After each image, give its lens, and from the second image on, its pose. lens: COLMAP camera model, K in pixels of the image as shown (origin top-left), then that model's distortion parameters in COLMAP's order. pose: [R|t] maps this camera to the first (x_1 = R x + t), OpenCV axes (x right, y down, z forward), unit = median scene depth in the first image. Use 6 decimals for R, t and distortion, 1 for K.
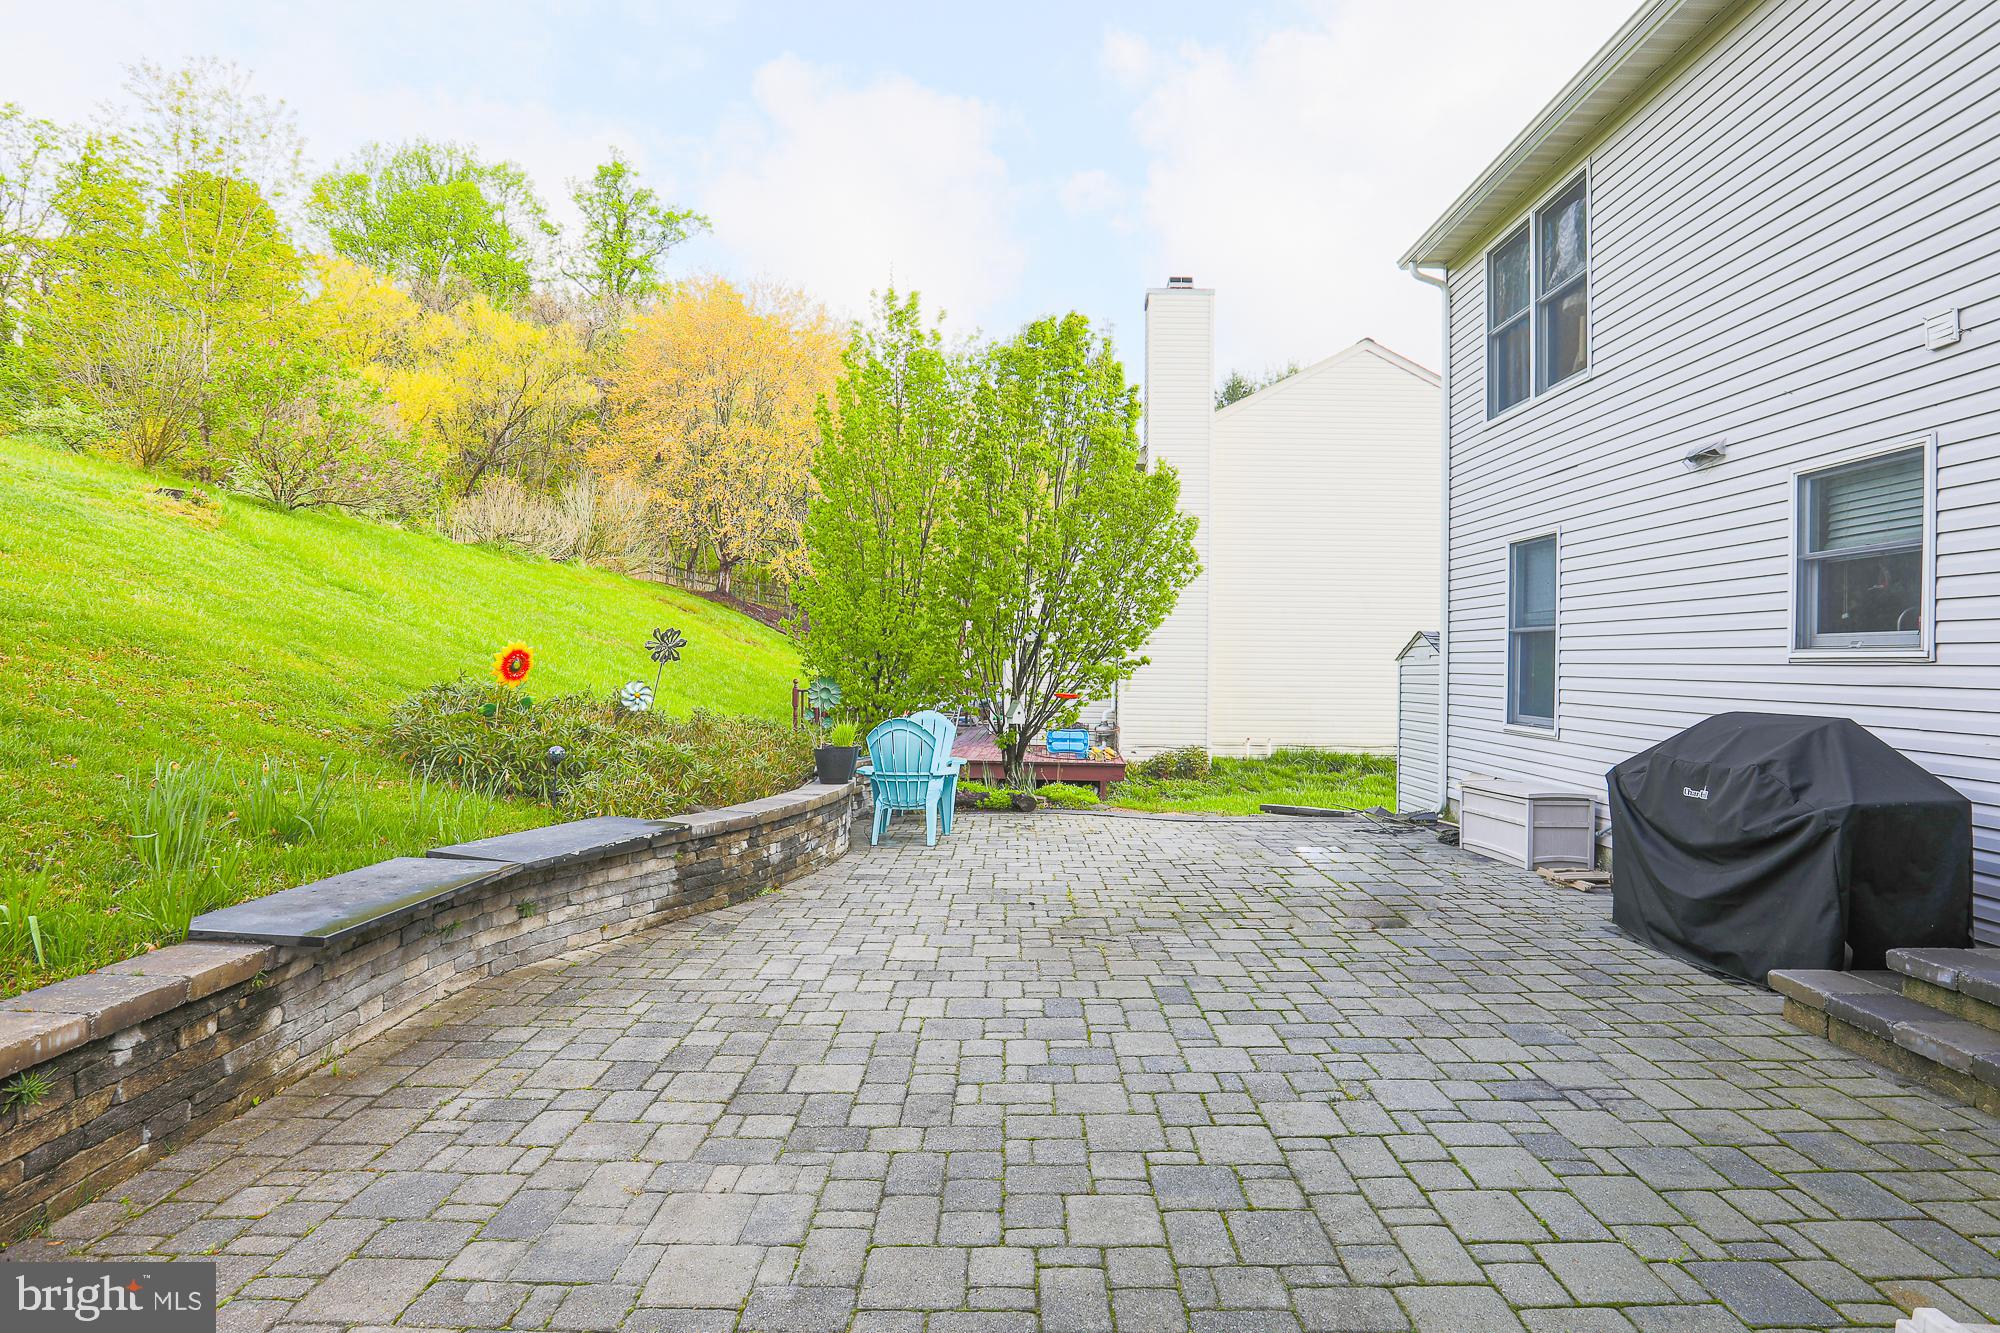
lens RADIAL K [[1013.7, 0, 1008.7], [0, 1013.7, 648.8], [0, 0, 1]] dist [-0.061996, 0.024845]
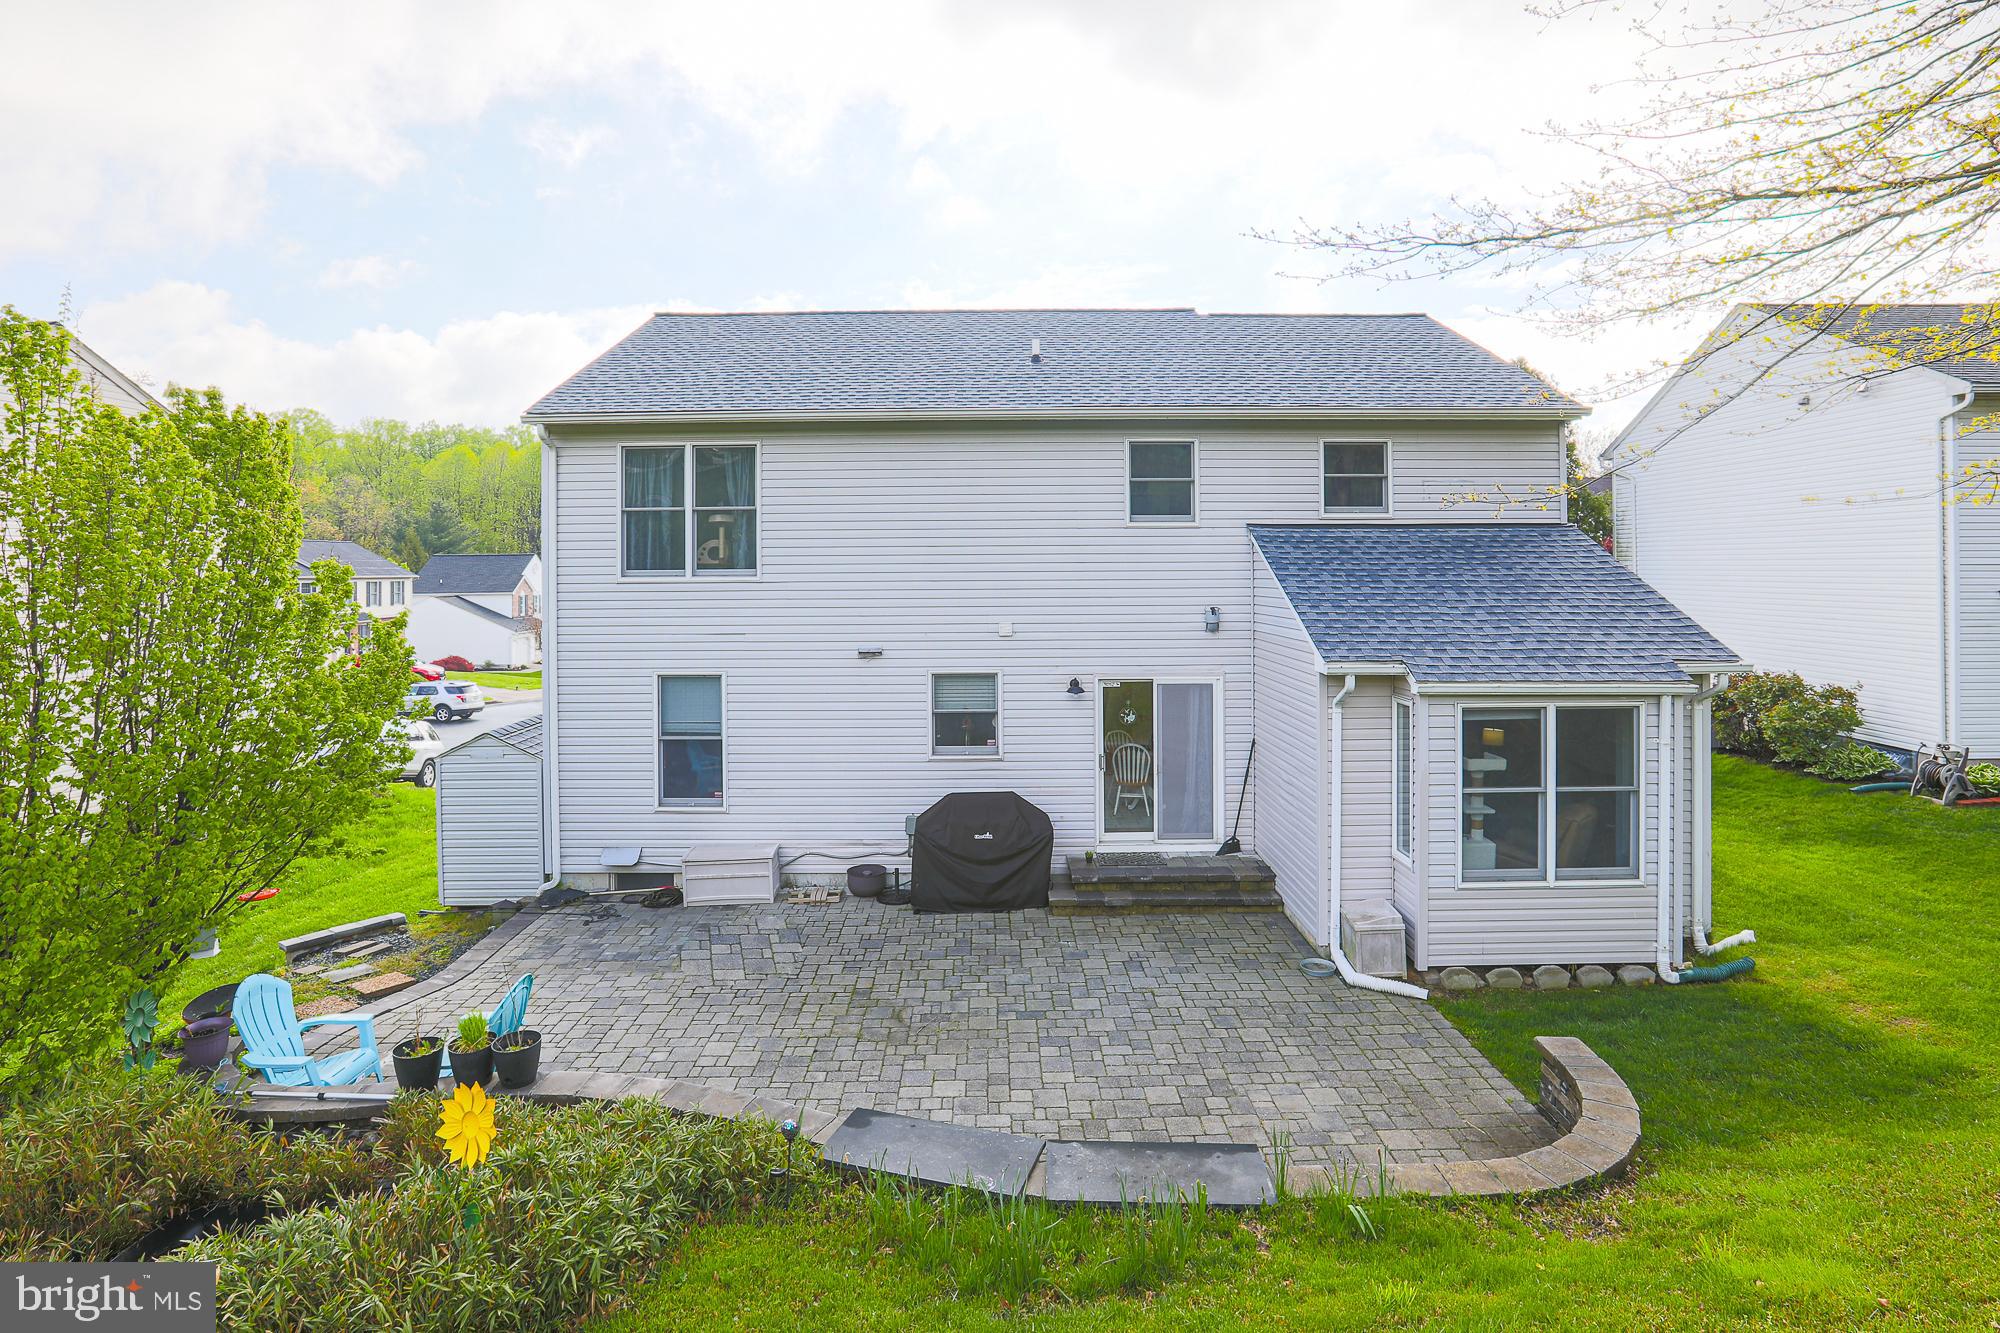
lens RADIAL K [[1050.3, 0, 999.2], [0, 1050.3, 537.5], [0, 0, 1]] dist [-0.066709, 0.039458]
pose [[-0.000209, 0.008280, 0.999966, -1.730208], [0.001020, 0.999965, -0.008279, -0.526597], [-0.999999, 0.001018, -0.000218, 0.992292]]
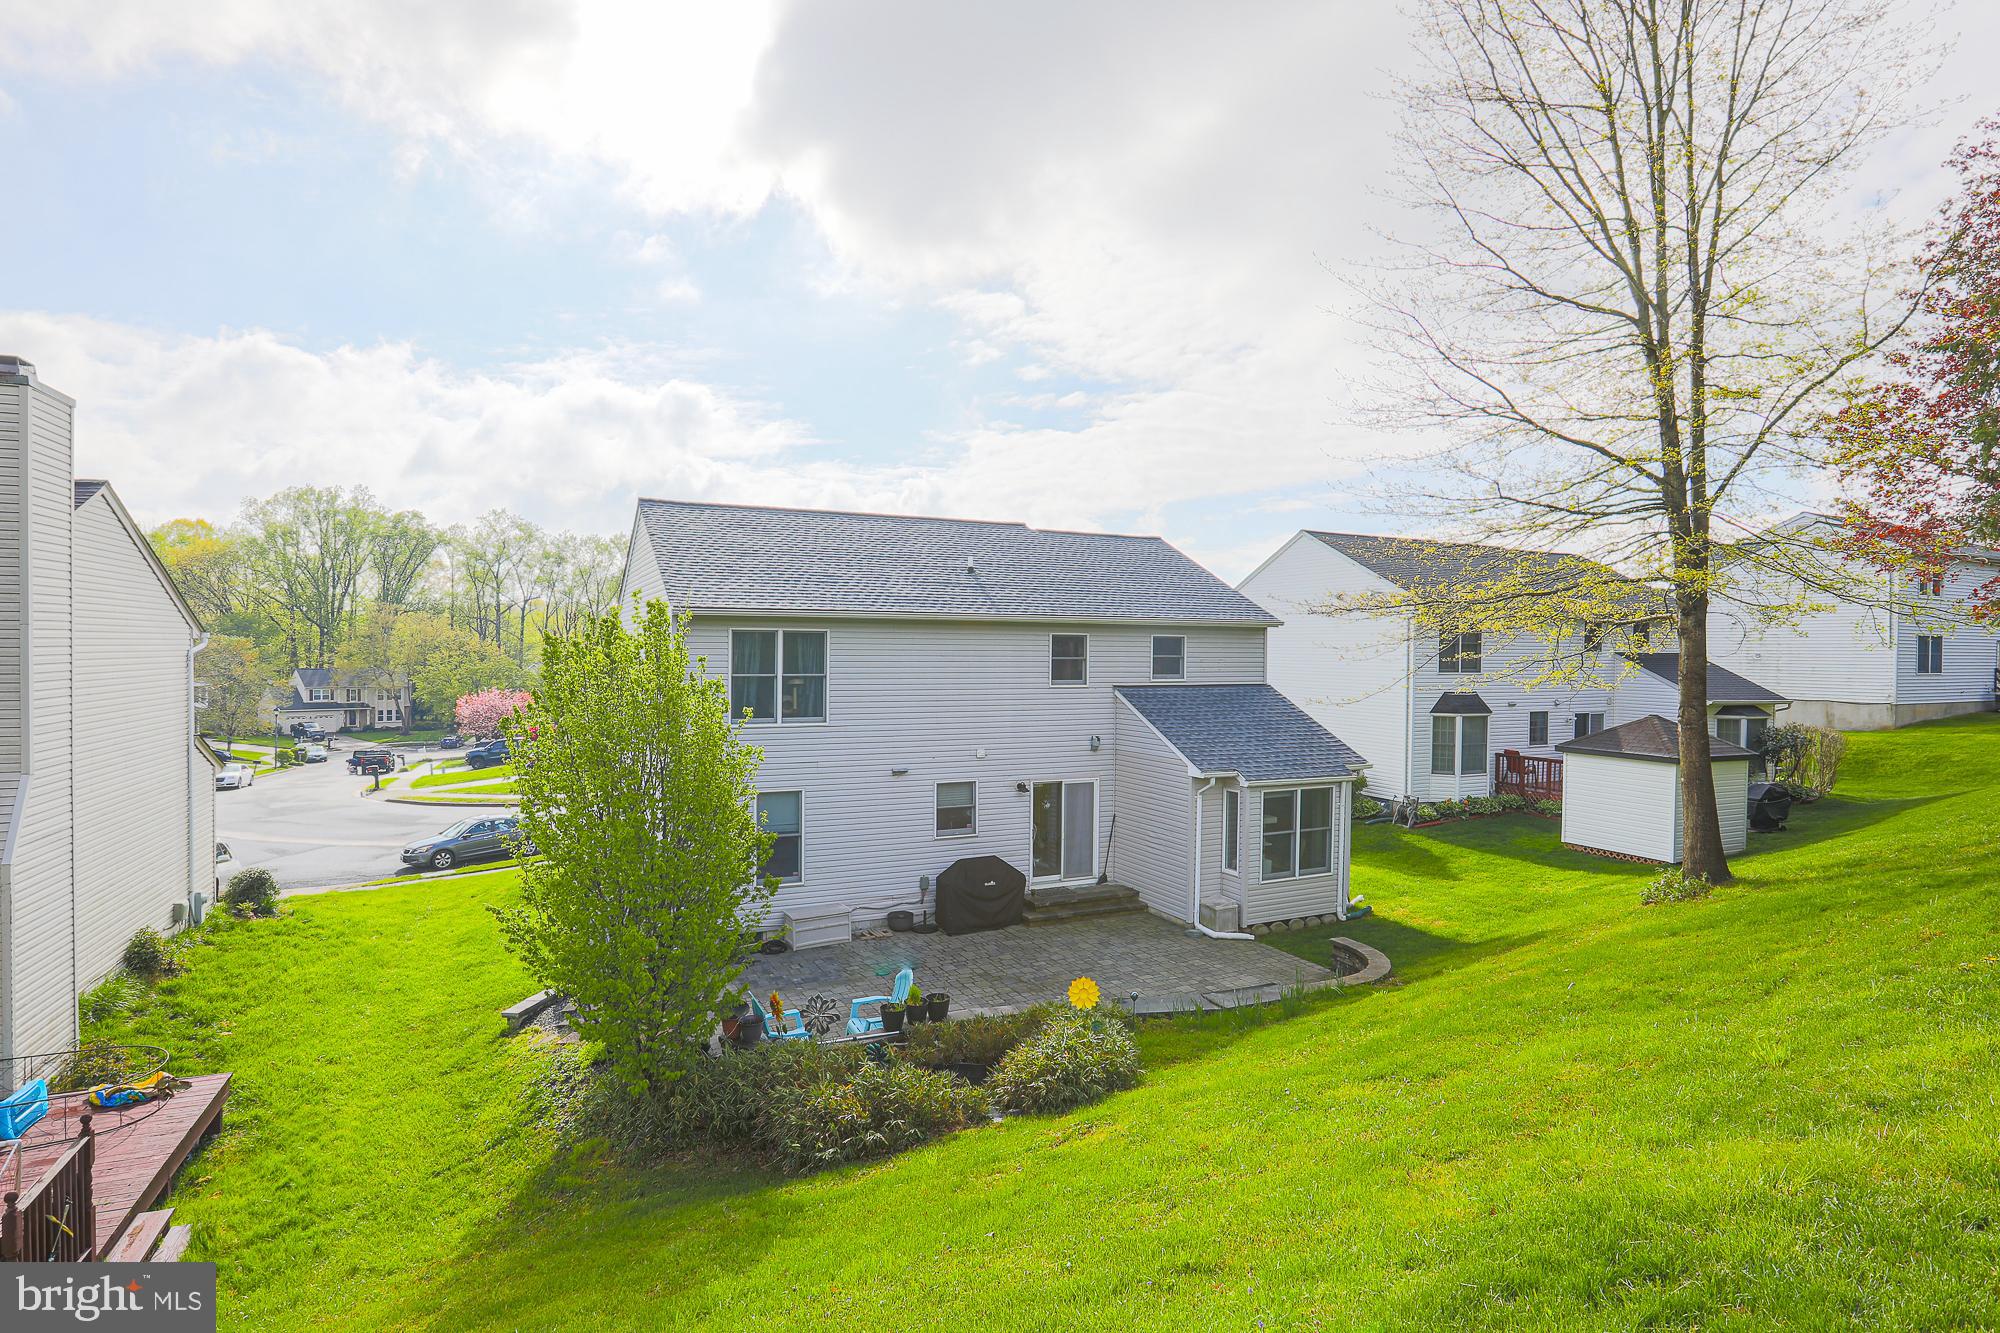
lens RADIAL K [[1013.7, 0, 1008.7], [0, 1013.7, 648.8], [0, 0, 1]] dist [-0.061996, 0.024845]
pose [[-0.439909, -0.022395, 0.897763, -2.719408], [-0.020753, 0.999676, 0.014768, -0.792935], [-0.897803, -0.012134, -0.440231, 2.657246]]
